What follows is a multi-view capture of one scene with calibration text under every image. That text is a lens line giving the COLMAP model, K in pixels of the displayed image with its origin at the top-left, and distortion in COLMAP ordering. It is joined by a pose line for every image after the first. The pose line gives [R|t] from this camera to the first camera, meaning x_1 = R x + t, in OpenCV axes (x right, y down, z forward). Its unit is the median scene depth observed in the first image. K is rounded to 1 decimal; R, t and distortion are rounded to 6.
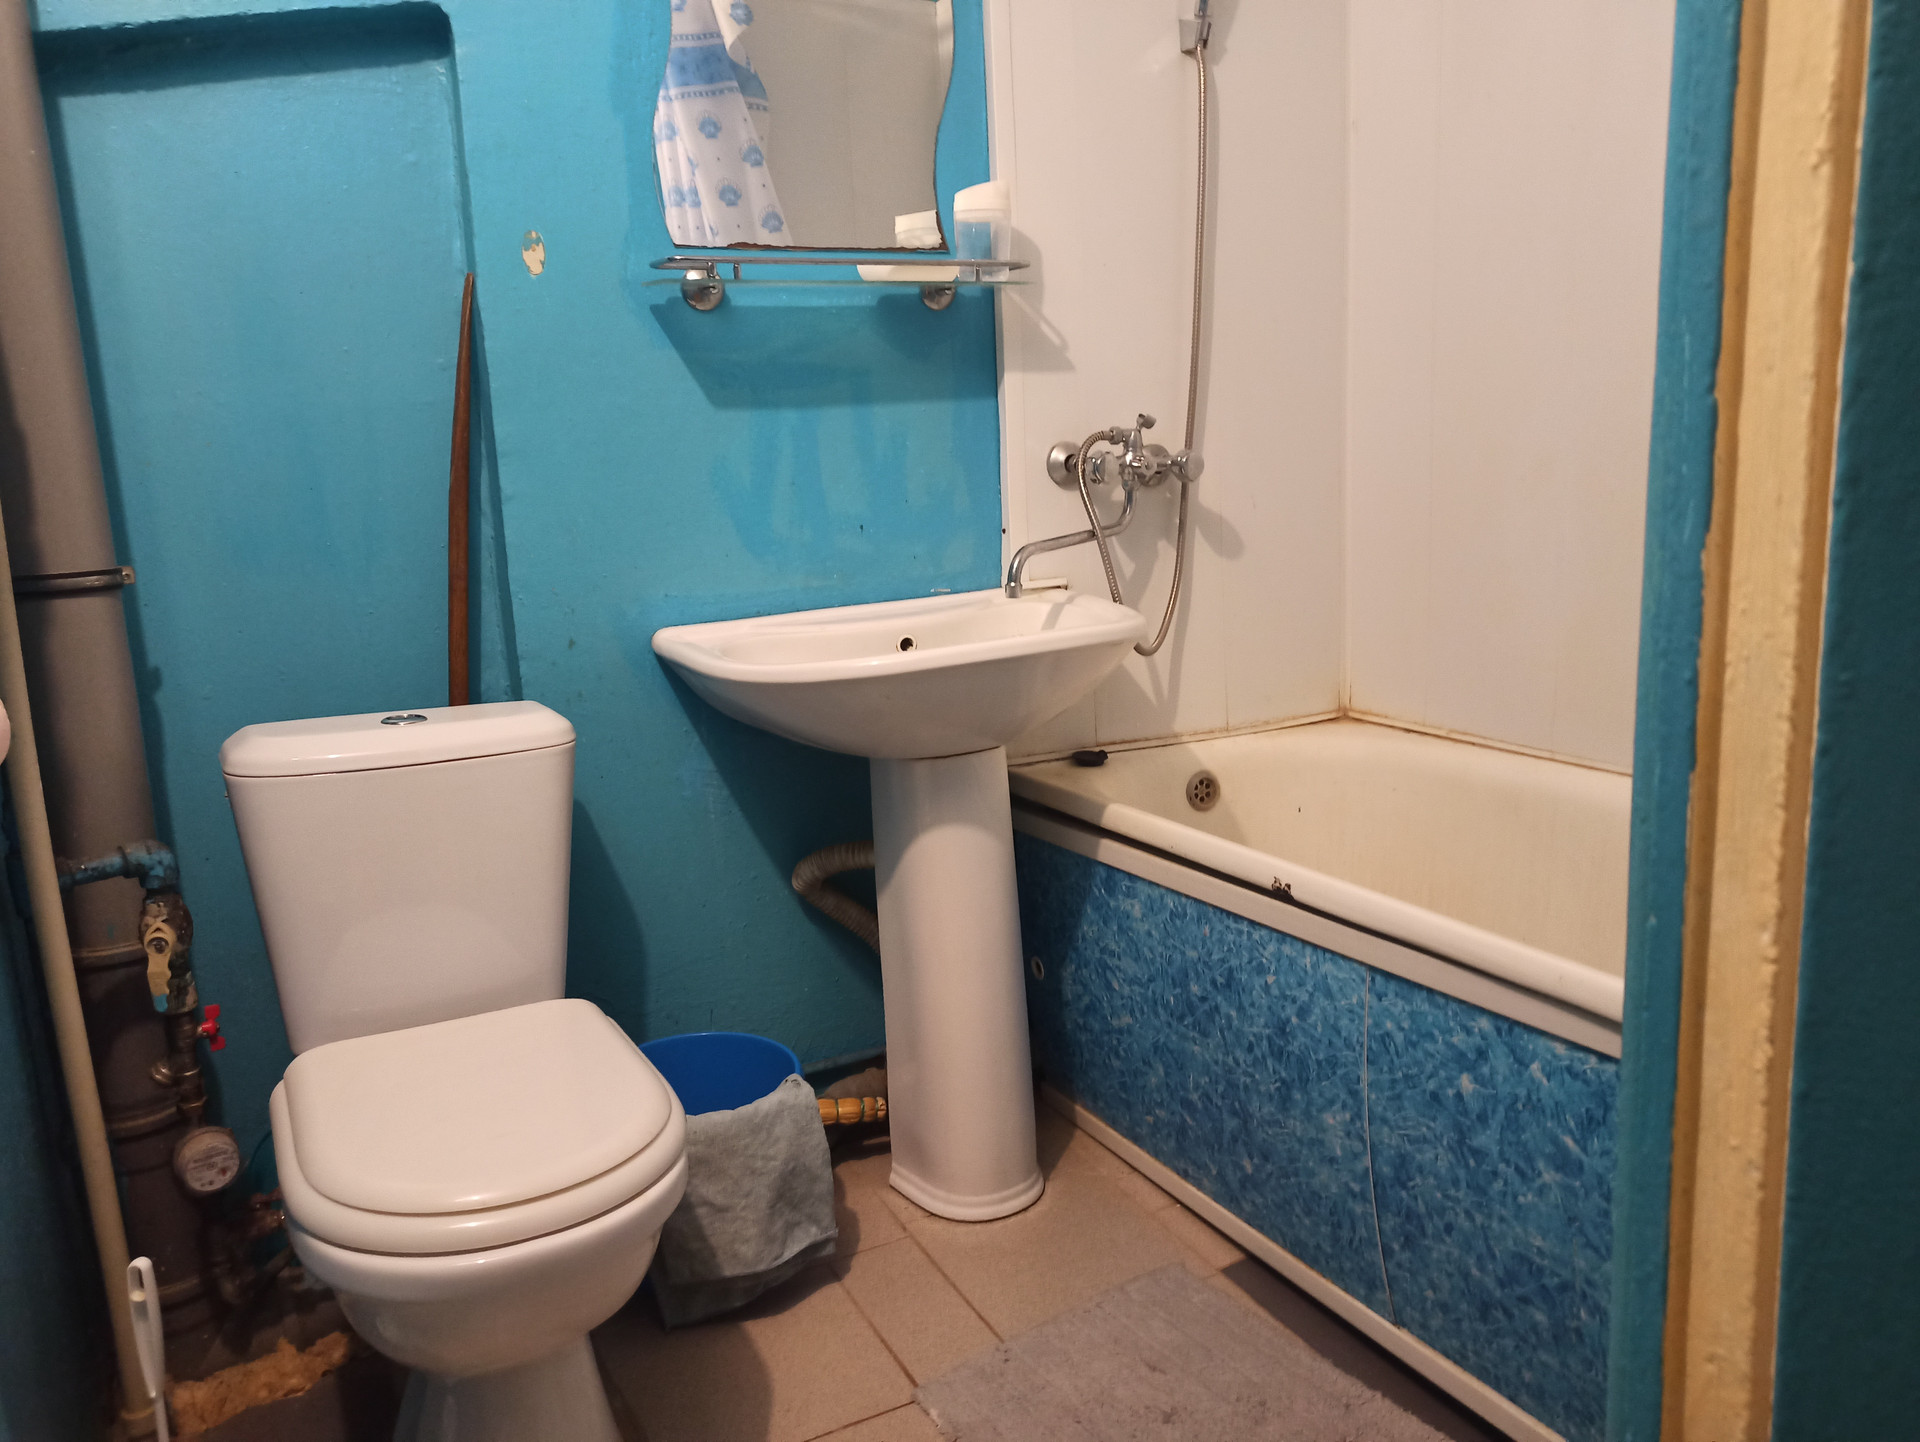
lens RADIAL K [[1422.6, 0, 966.4], [0, 1422.6, 721.5], [0, 0, 1]] dist [0.008520, 0.007074]
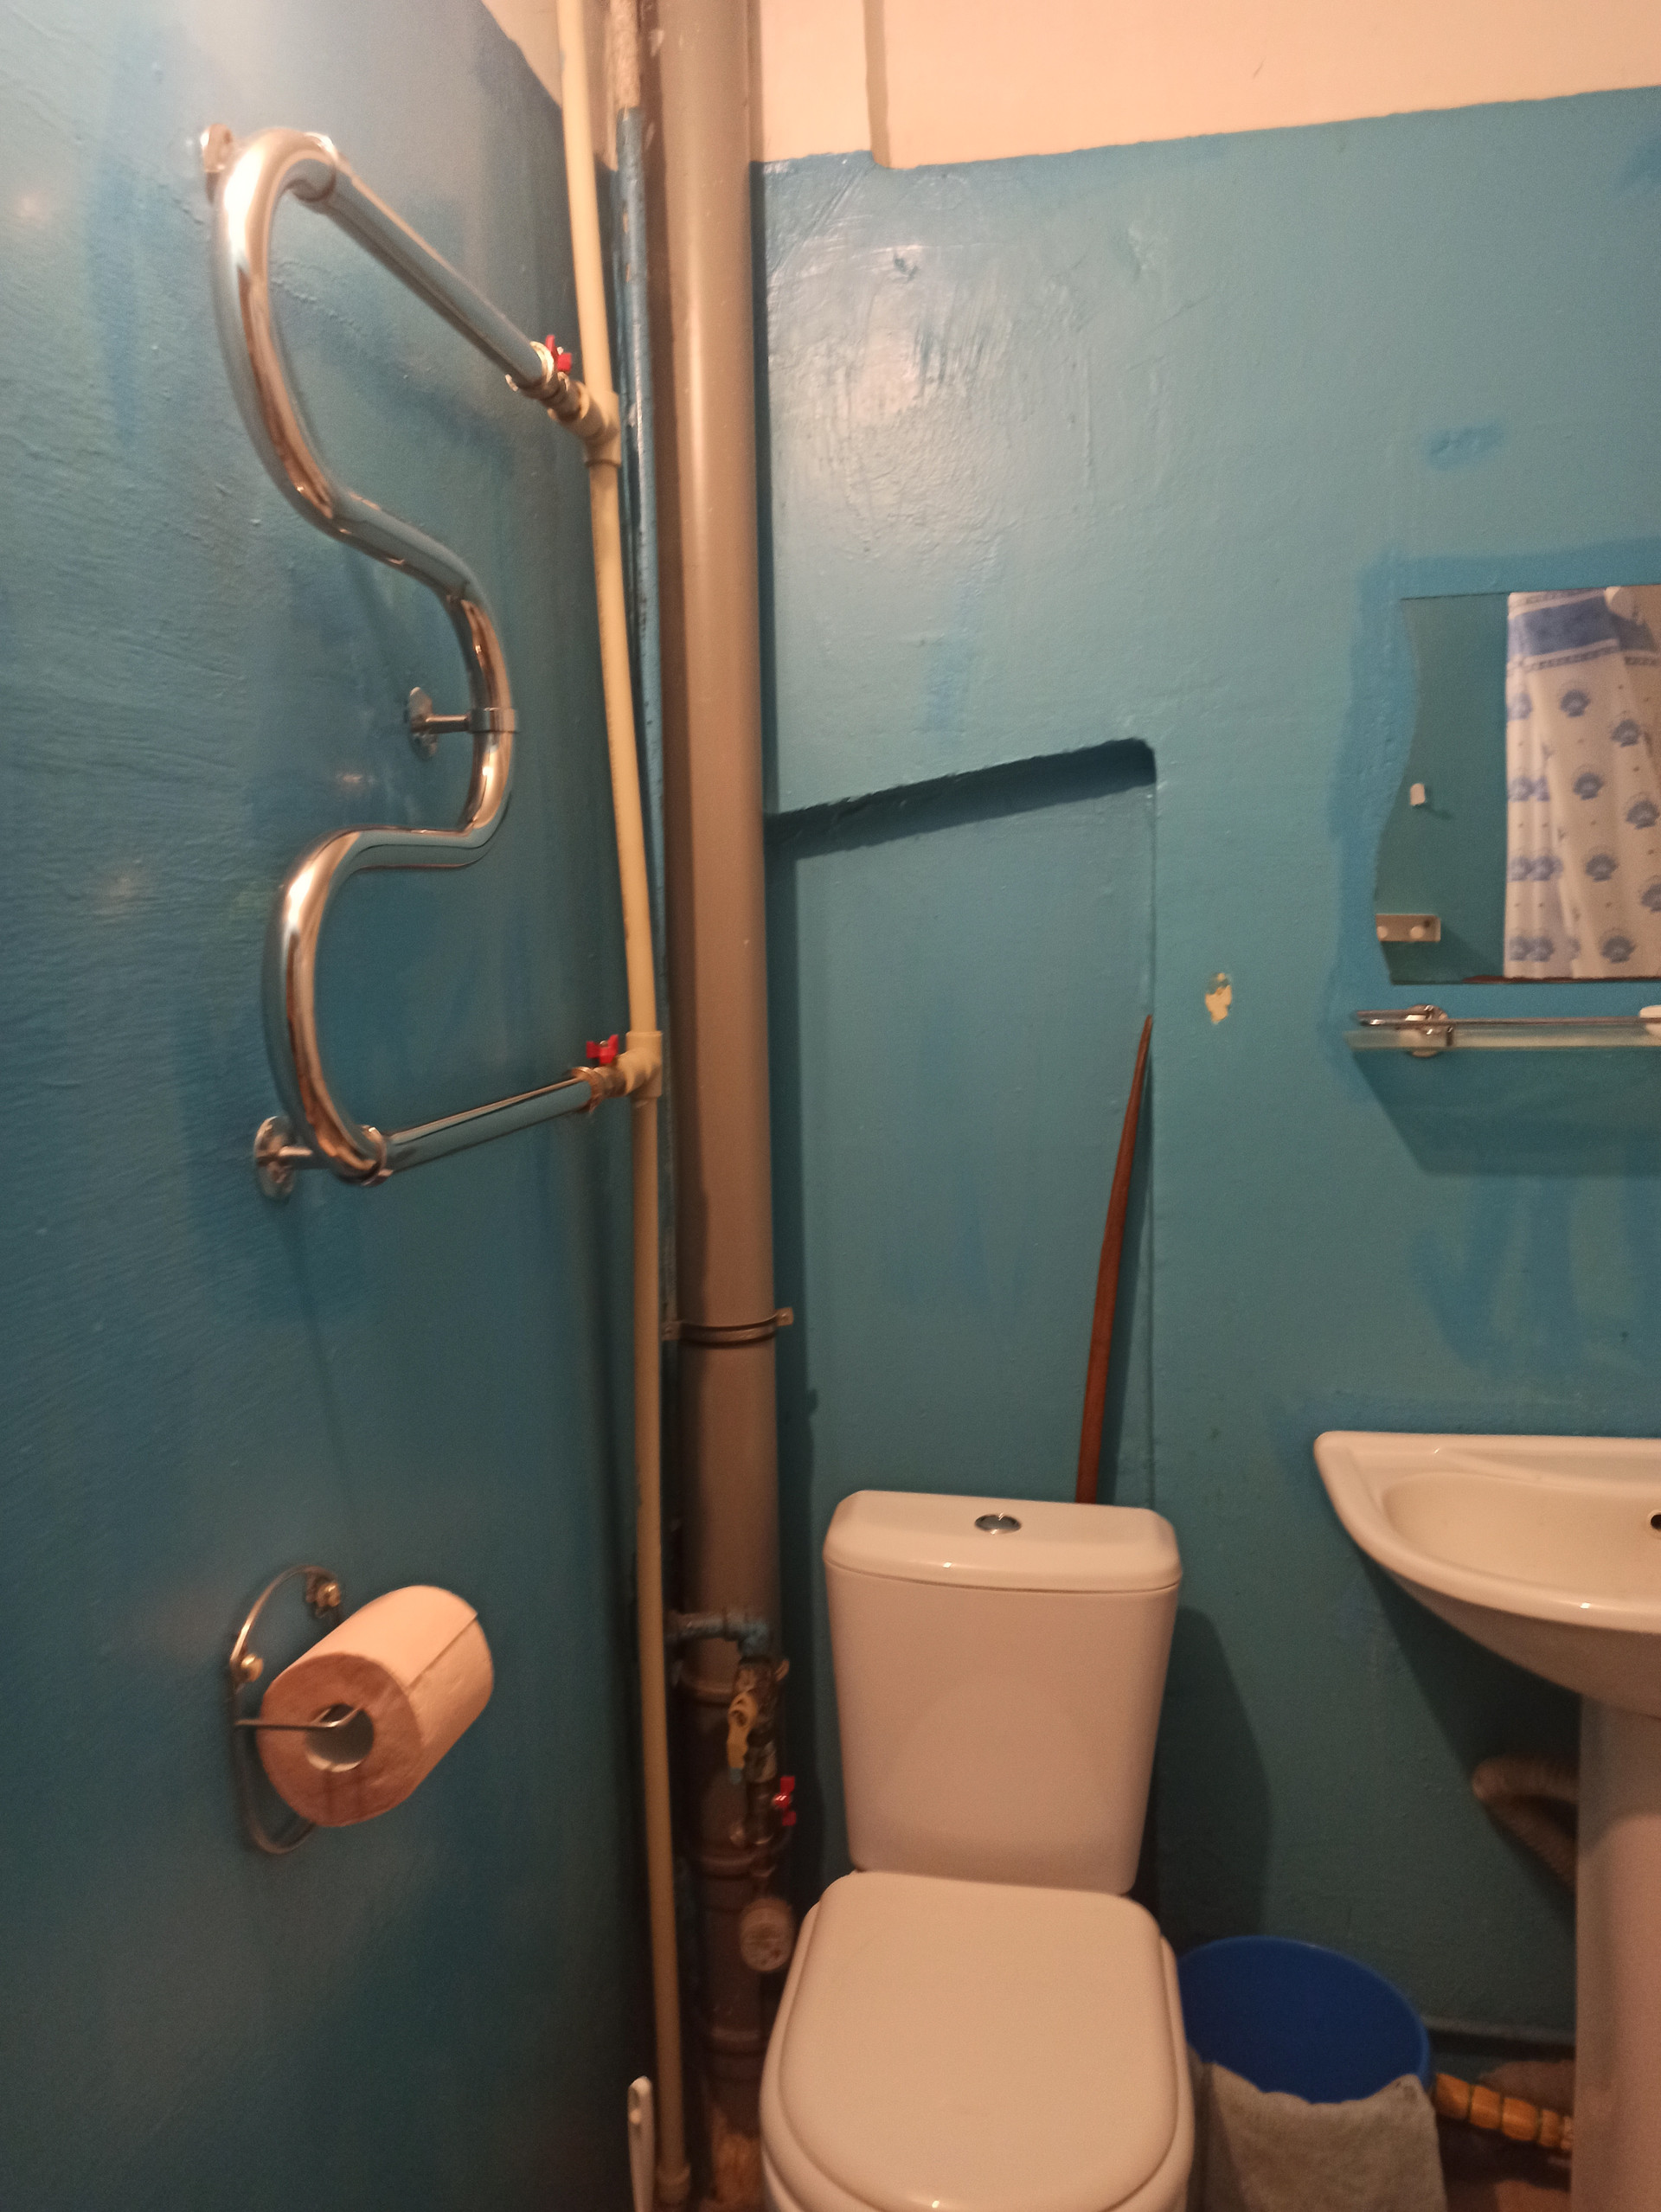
lens RADIAL K [[1639.0, 0, 836.3], [0, 1639.0, 1106.4], [0, 0, 1]] dist [0.008520, 0.007074]
pose [[0.794729, 0.084186, -0.601098, 0.122166], [-0.126854, 0.991502, -0.028854, -0.205323], [0.593560, 0.099183, 0.798654, 0.063510]]
